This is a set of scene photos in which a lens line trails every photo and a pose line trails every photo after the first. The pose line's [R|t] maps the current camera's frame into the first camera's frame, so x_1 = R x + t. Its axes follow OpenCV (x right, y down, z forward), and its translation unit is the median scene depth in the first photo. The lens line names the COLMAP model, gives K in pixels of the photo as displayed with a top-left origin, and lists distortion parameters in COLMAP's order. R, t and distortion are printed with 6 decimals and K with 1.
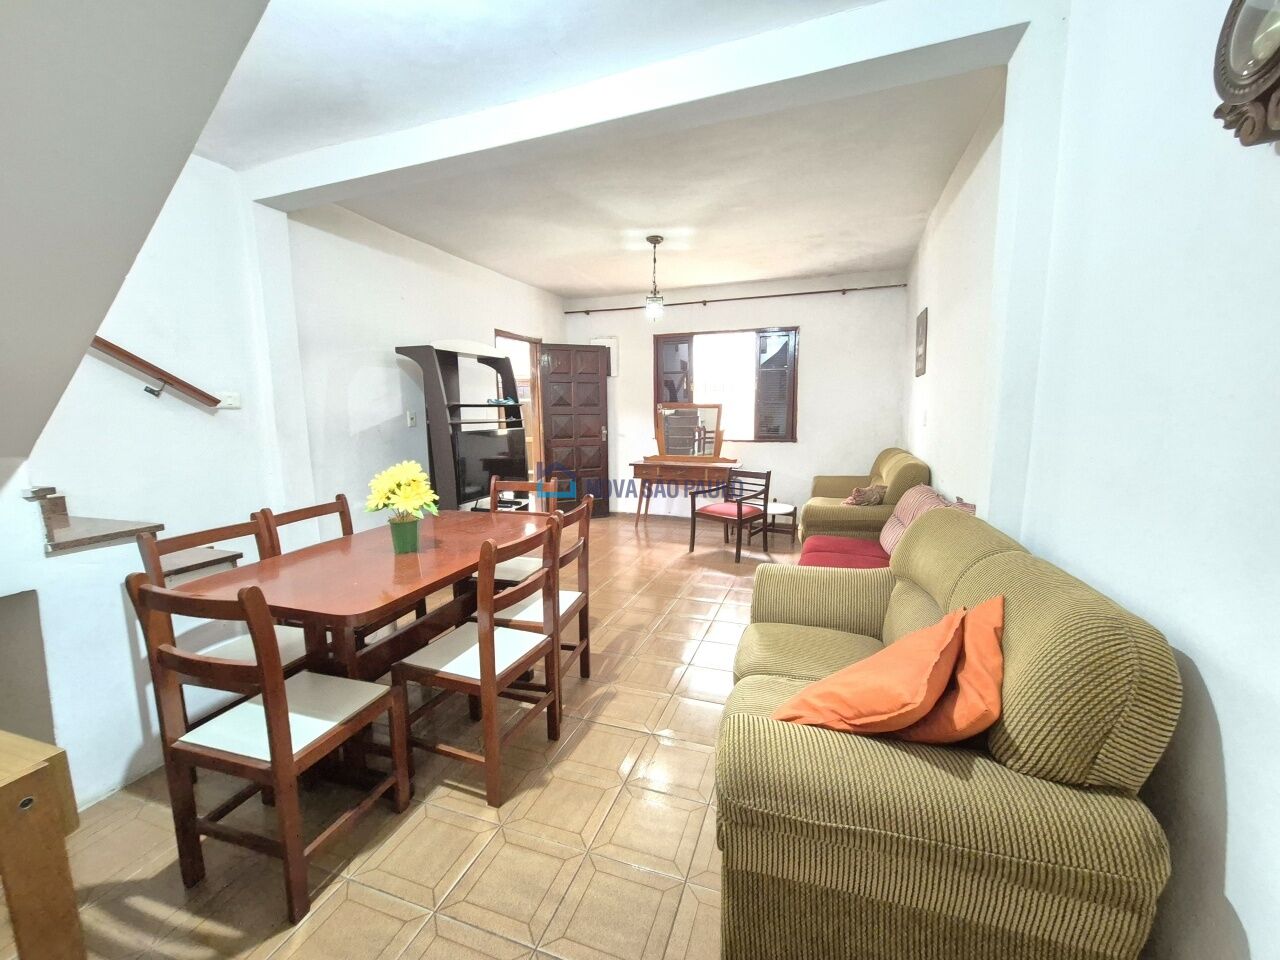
lens RADIAL K [[529.9, 0, 639.9], [0, 529.9, 478.2], [0, 0, 1]] dist [-0.000380, 0.000016]
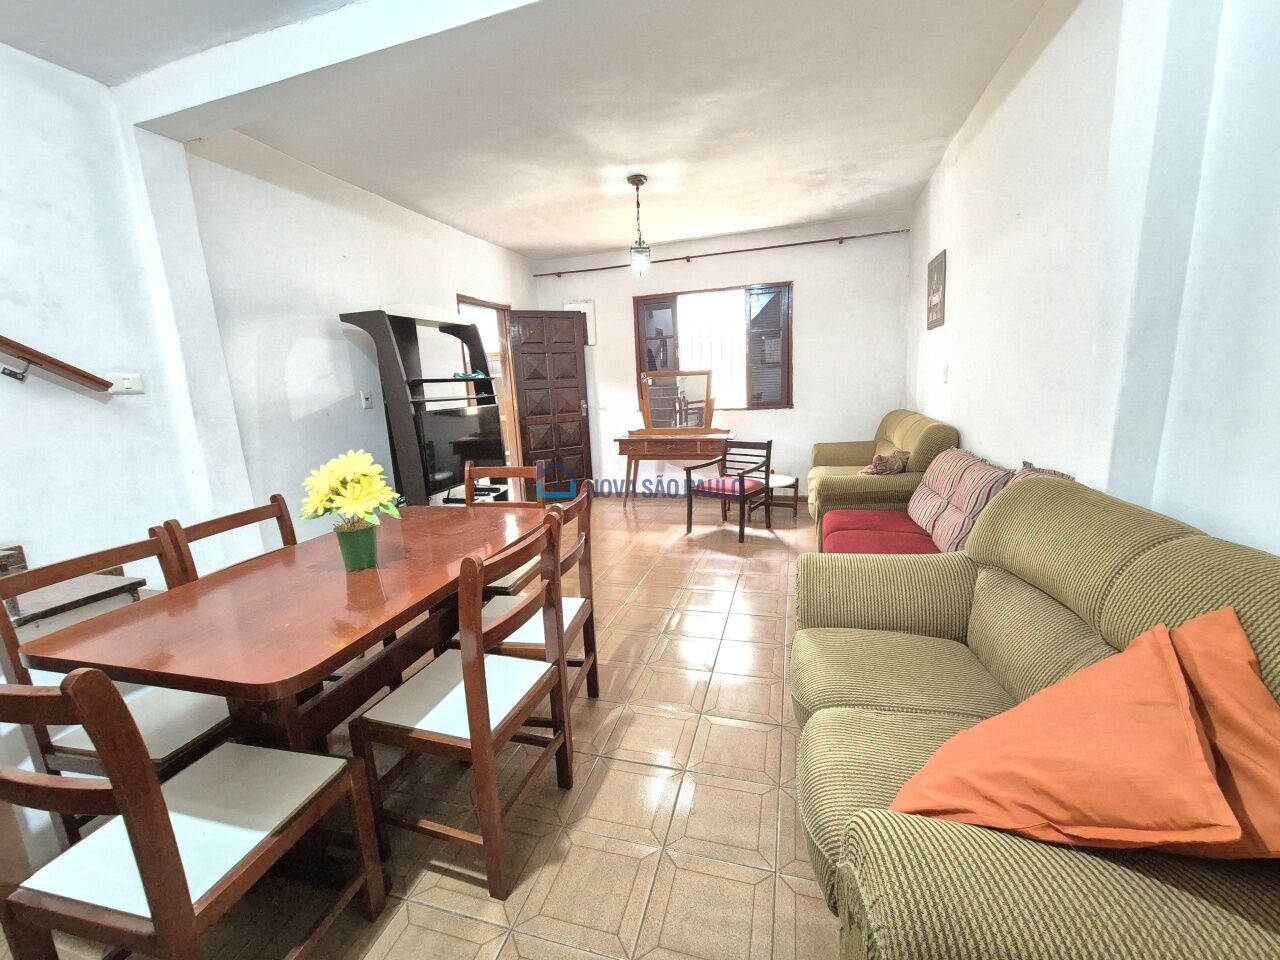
lens RADIAL K [[527.0, 0, 636.5], [0, 527.0, 478.7], [0, 0, 1]] dist [0.000294, 0.000452]
pose [[0.997795, -0.048854, 0.044932, -0.037267], [0.046566, 0.997631, 0.050630, -0.005717], [-0.047299, -0.048426, 0.997706, 0.119417]]
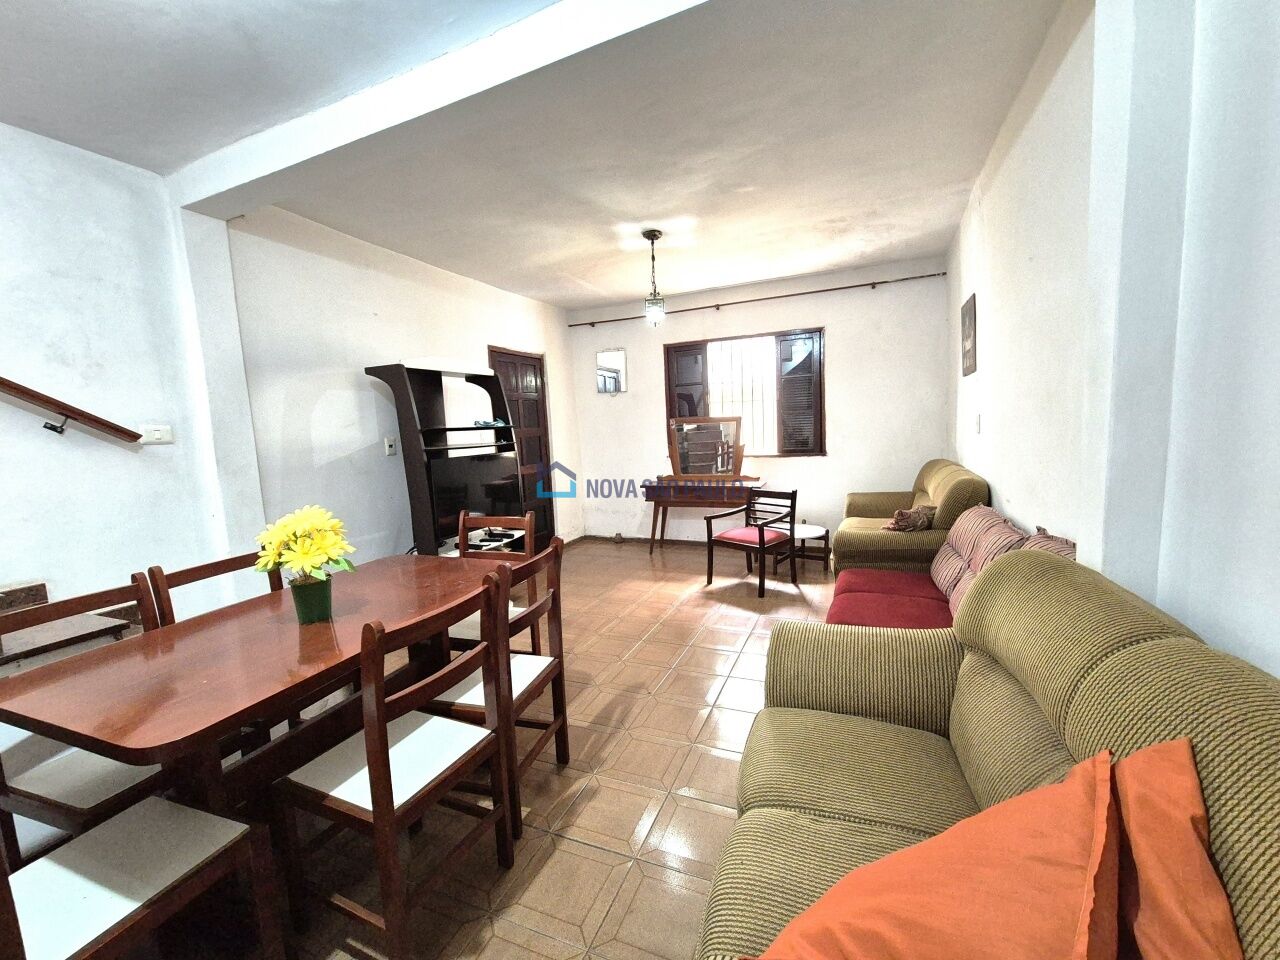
lens RADIAL K [[527.1, 0, 640.0], [0, 527.1, 480.0], [0, 0, 1]] dist [0.001553, 0.000391]
pose [[0.997638, -0.031696, -0.060939, 0.050588], [0.030092, 0.999181, -0.027063, -0.017883], [0.061747, 0.025165, 0.997775, 0.134052]]
